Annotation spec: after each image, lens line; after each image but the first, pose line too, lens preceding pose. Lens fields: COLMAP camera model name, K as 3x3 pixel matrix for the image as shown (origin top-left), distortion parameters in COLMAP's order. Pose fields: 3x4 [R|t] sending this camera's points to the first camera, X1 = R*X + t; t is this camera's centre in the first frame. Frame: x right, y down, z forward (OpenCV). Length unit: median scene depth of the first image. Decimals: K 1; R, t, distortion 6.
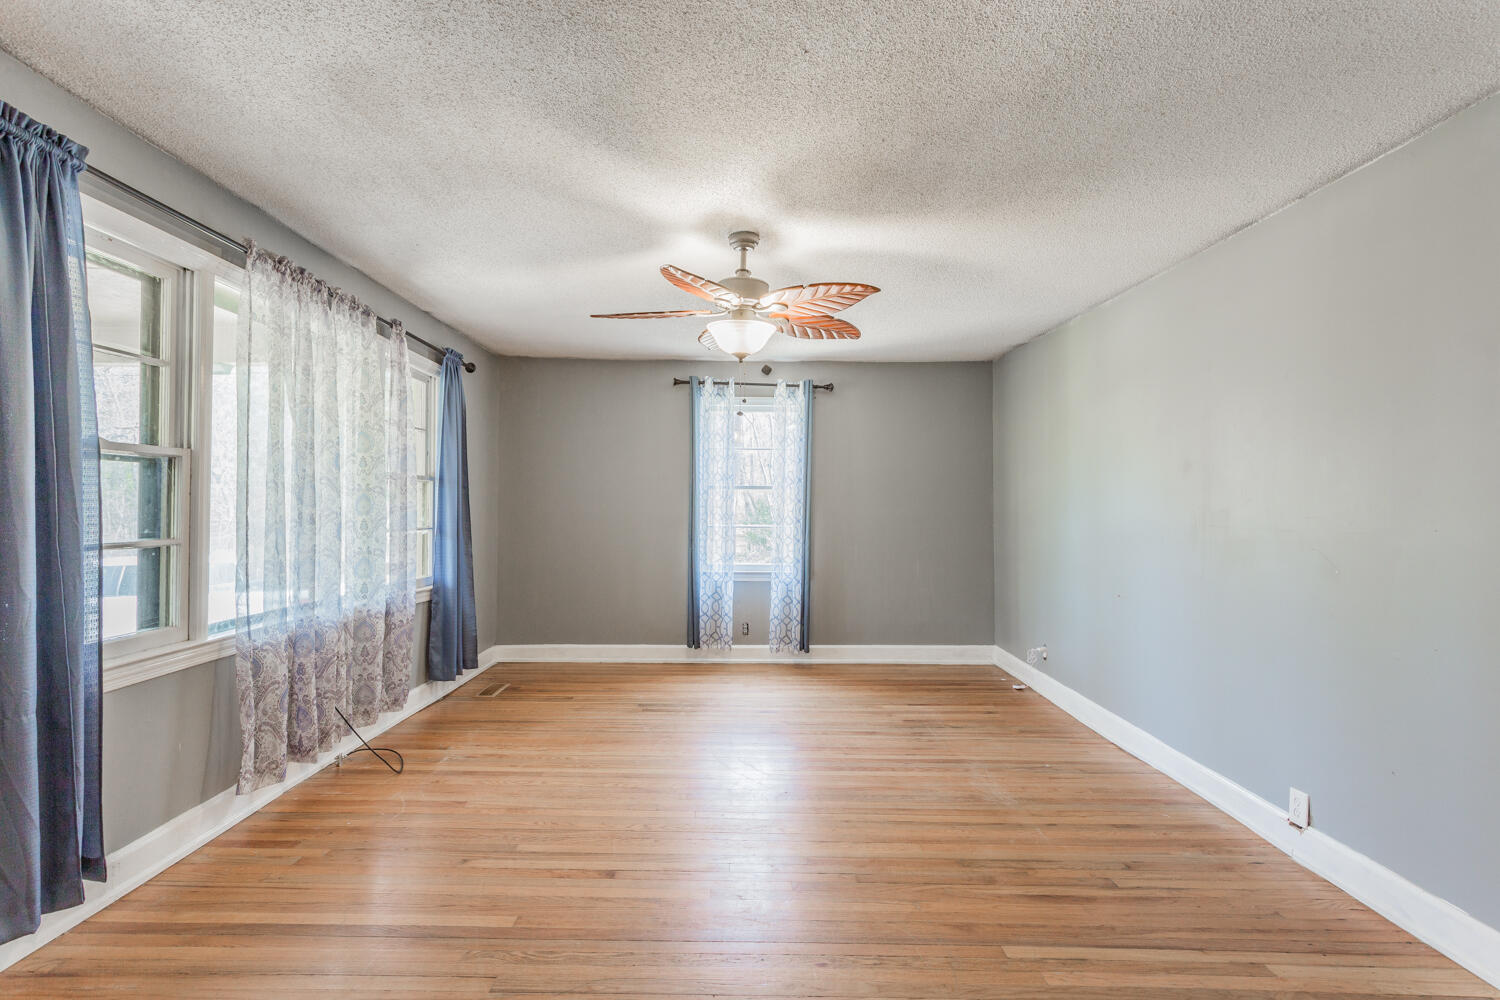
lens RADIAL K [[730.8, 0, 744.3], [0, 730.8, 507.2], [0, 0, 1]] dist [0.002035, 0.001123]
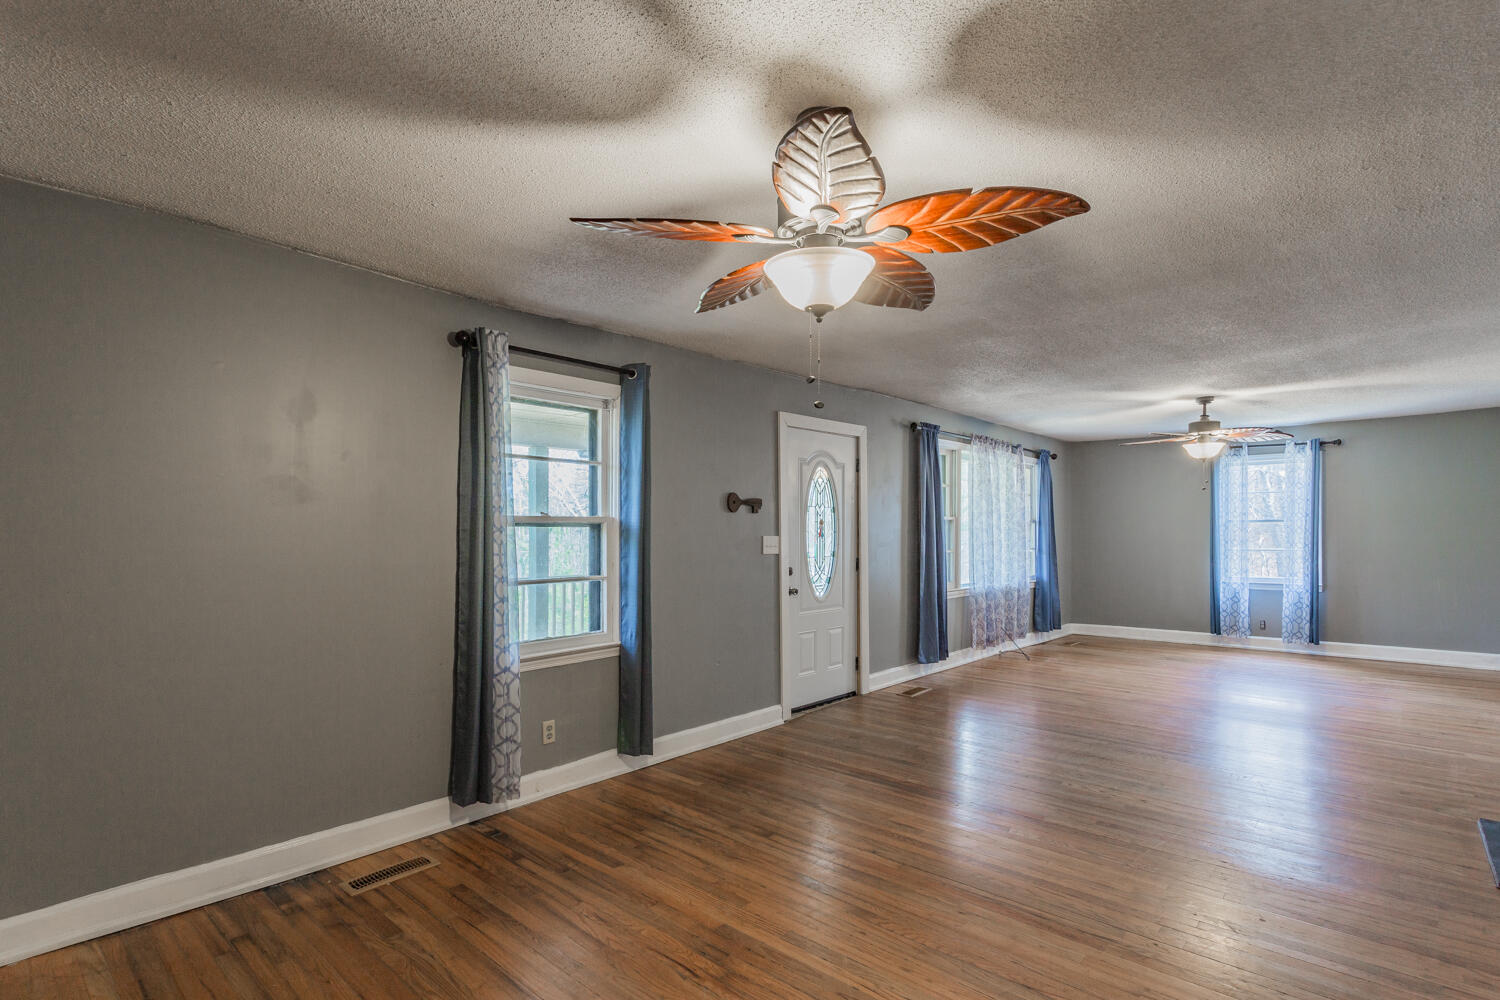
lens RADIAL K [[710.4, 0, 749.2], [0, 710.4, 530.3], [0, 0, 1]] dist [0.000700, 0.000250]
pose [[0.739236, -0.013633, -0.673308, 0.196850], [0.008657, 0.999905, -0.010741, -0.003825], [0.673391, 0.002111, 0.739284, -0.647810]]
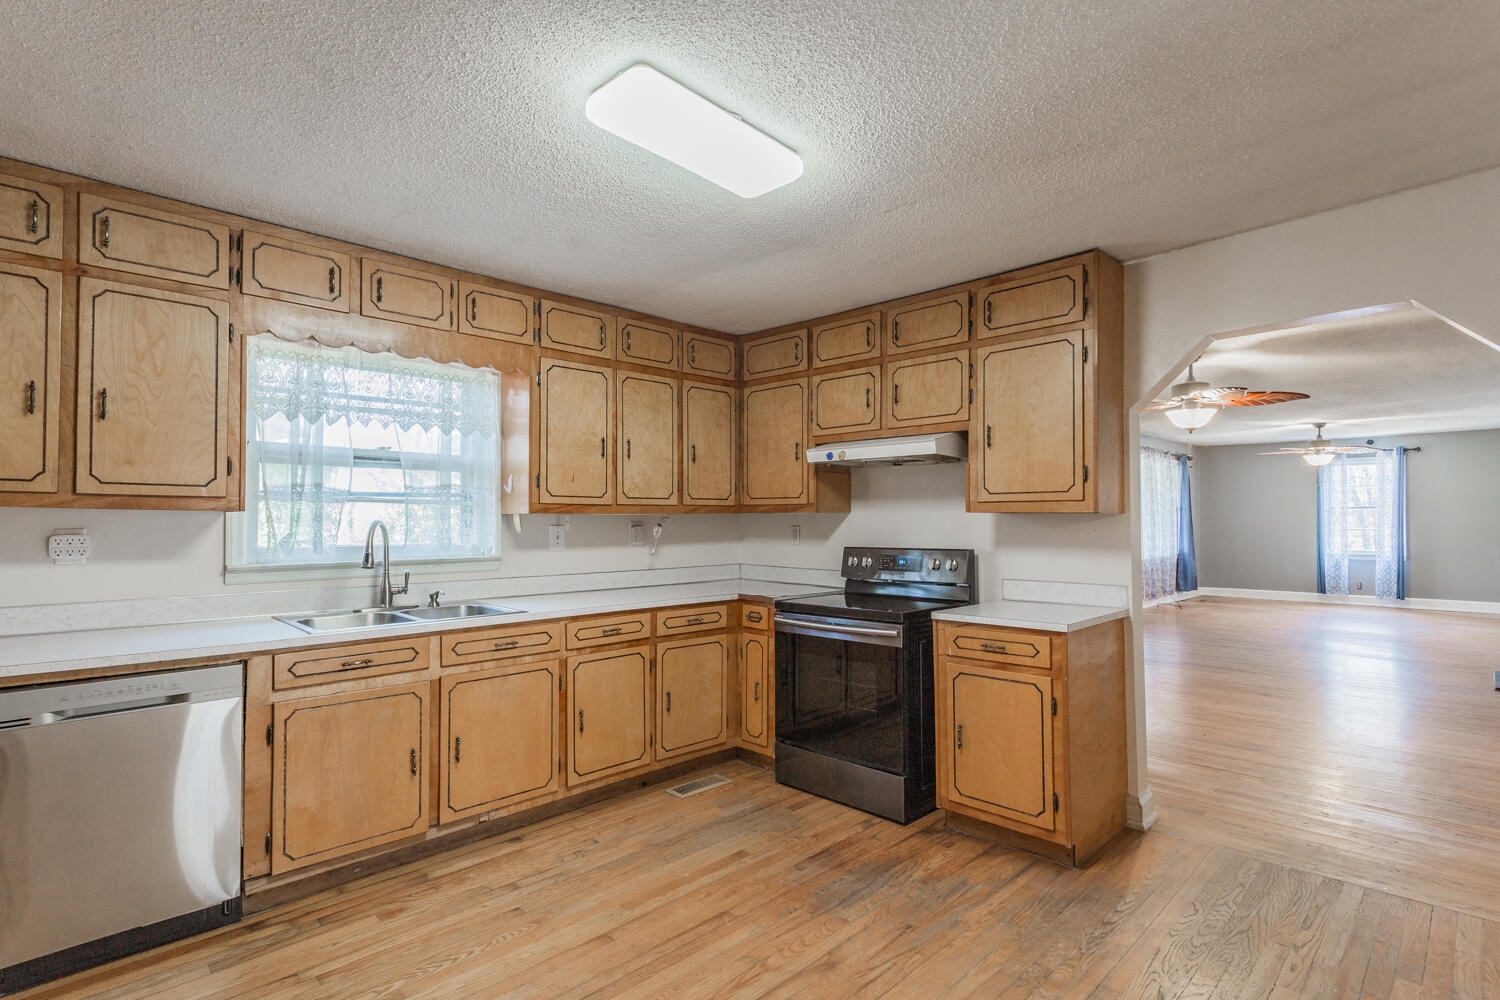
lens RADIAL K [[730.8, 0, 744.3], [0, 730.8, 507.2], [0, 0, 1]] dist [0.002035, 0.001123]
pose [[0.698780, -0.021231, -0.715022, 0.246848], [0.010748, 0.999758, -0.019182, -0.009895], [0.715256, 0.005719, 0.698839, -1.395161]]
